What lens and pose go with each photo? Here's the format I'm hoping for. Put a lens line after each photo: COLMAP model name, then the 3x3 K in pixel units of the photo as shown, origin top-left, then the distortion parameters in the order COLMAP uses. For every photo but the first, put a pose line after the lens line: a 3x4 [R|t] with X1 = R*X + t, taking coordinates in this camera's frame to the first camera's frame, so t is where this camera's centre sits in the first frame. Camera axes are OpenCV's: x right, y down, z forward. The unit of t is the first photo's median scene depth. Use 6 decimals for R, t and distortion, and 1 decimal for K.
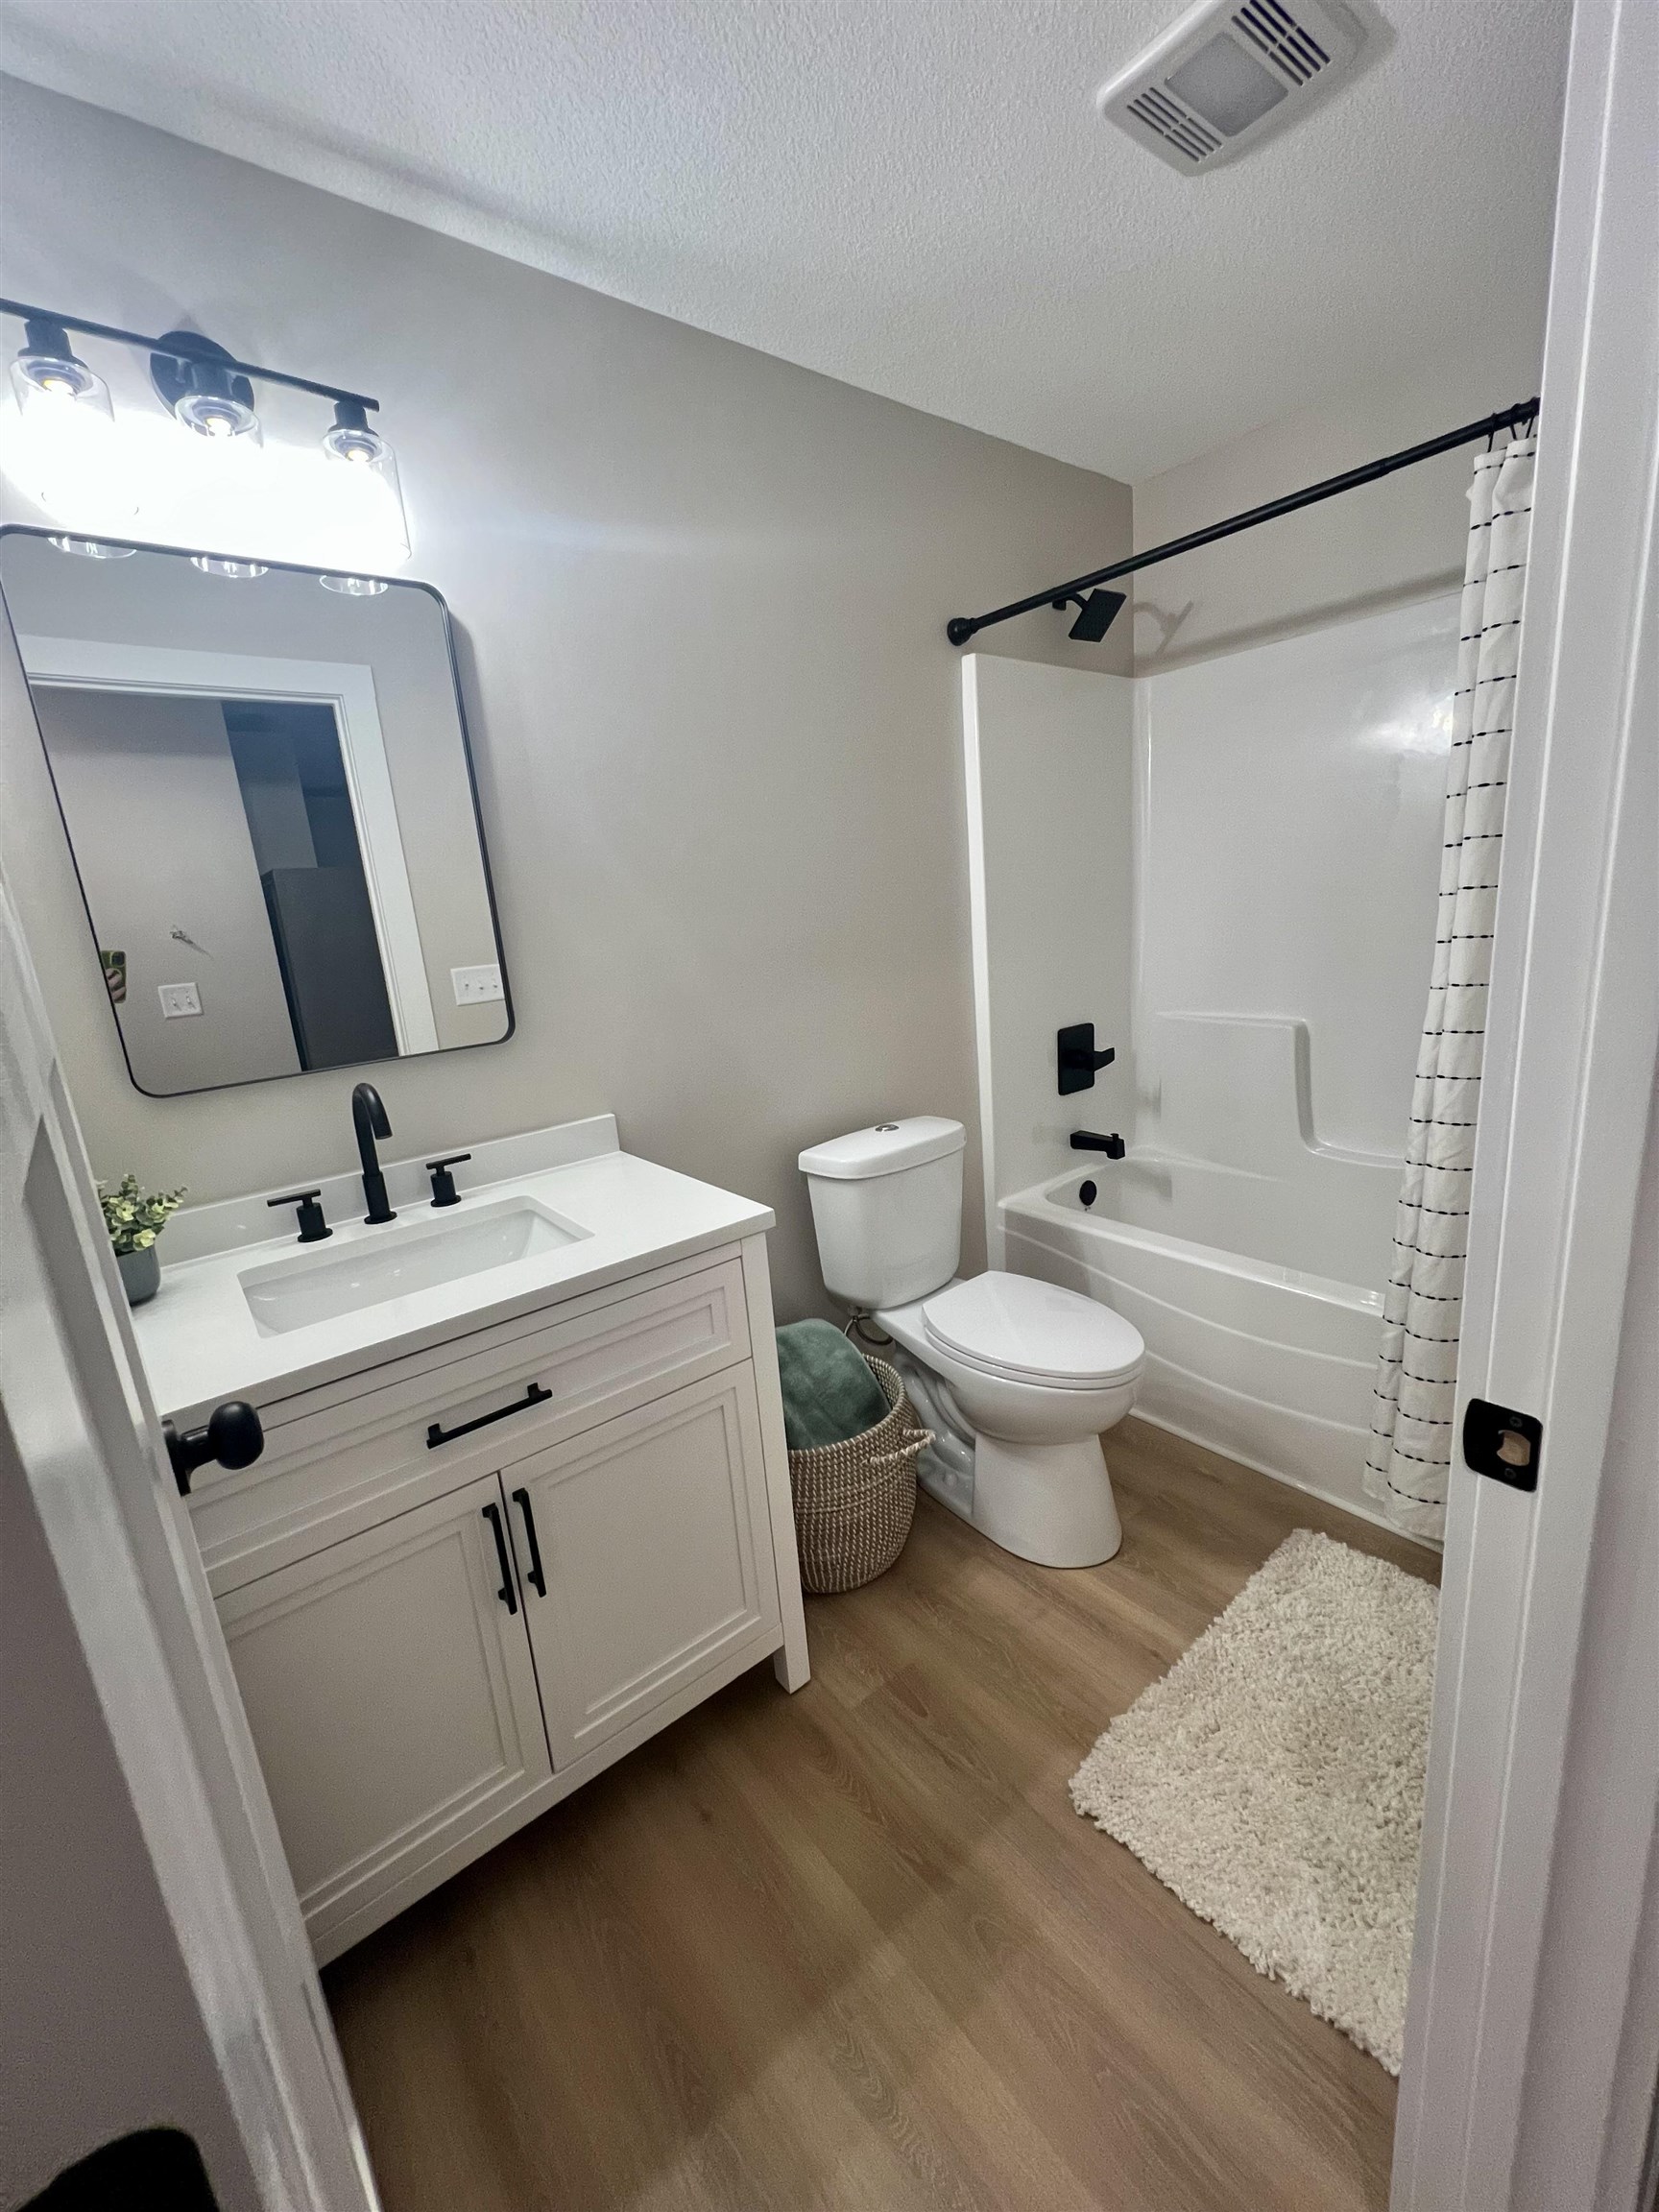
lens RADIAL K [[896.0, 0, 830.6], [0, 896.0, 1110.2], [0, 0, 1]] dist [-0.000816, -0.000124]
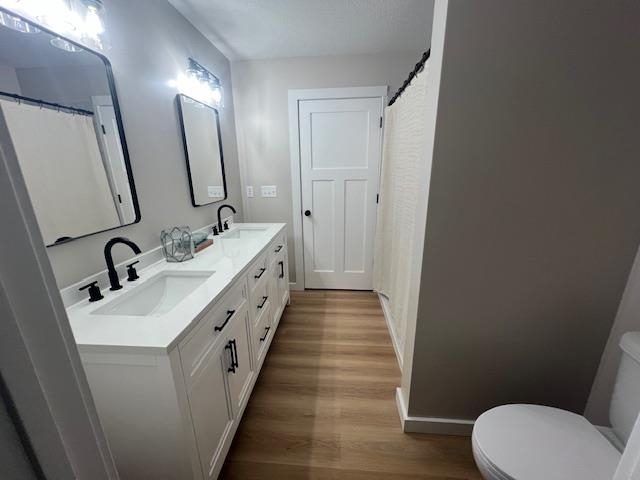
lens RADIAL K [[259.2, 0, 320.5], [0, 259.2, 238.6], [0, 0, 1]] dist [-0.000816, -0.000124]
pose [[0.678479, -0.126703, 0.723610, -0.646891], [0.128734, 0.990278, 0.052691, 0.011021], [-0.723252, 0.057403, 0.688194, 0.000730]]
